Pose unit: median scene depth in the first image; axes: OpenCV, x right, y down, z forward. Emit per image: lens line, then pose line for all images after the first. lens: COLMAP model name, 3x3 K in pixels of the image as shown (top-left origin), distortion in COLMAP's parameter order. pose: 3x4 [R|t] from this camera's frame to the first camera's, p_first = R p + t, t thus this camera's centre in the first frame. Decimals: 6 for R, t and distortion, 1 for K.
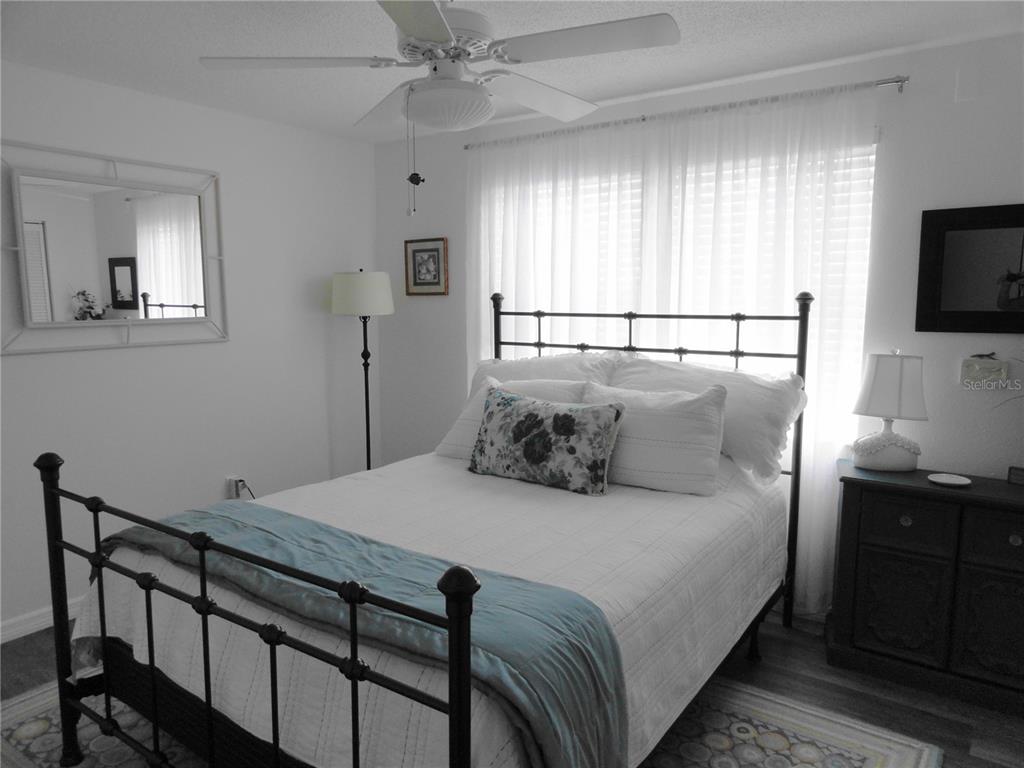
lens RADIAL K [[704.3, 0, 508.7], [0, 704.3, 378.4], [0, 0, 1]] dist [-0.003866, 0.008586]
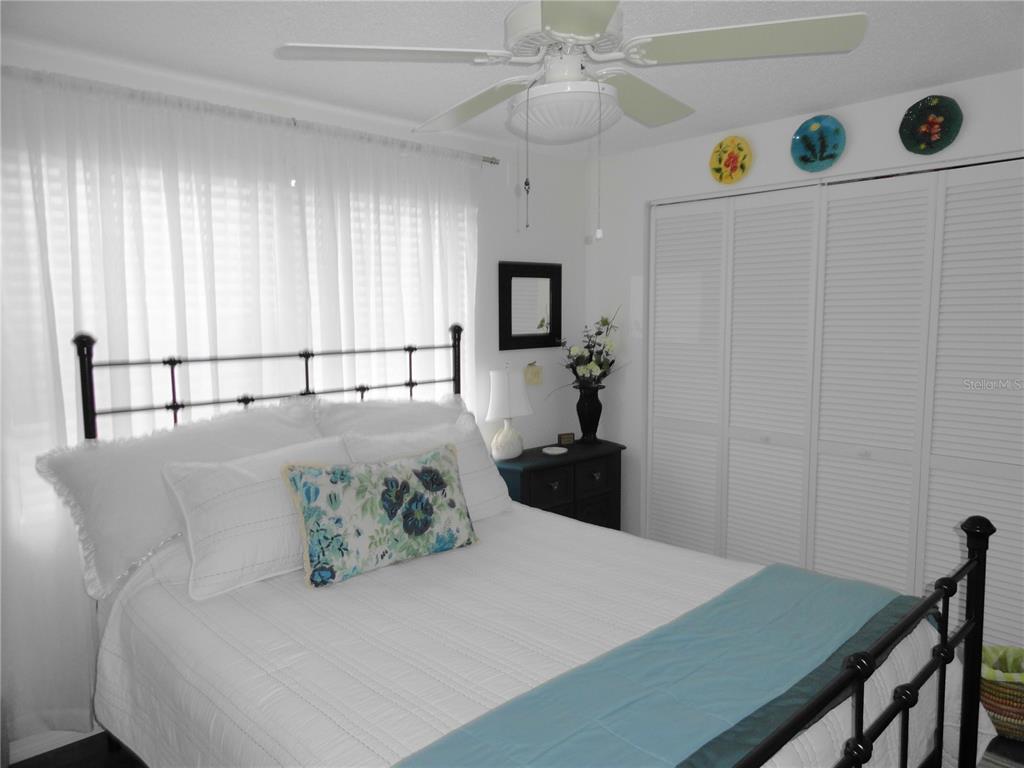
lens RADIAL K [[704.3, 0, 508.9], [0, 704.3, 385.8], [0, 0, 1]] dist [-0.003866, 0.008586]
pose [[0.220123, -0.097477, 0.970590, -0.699509], [0.132719, 0.988735, 0.069199, -0.091256], [-0.966401, 0.113583, 0.230580, 0.668639]]
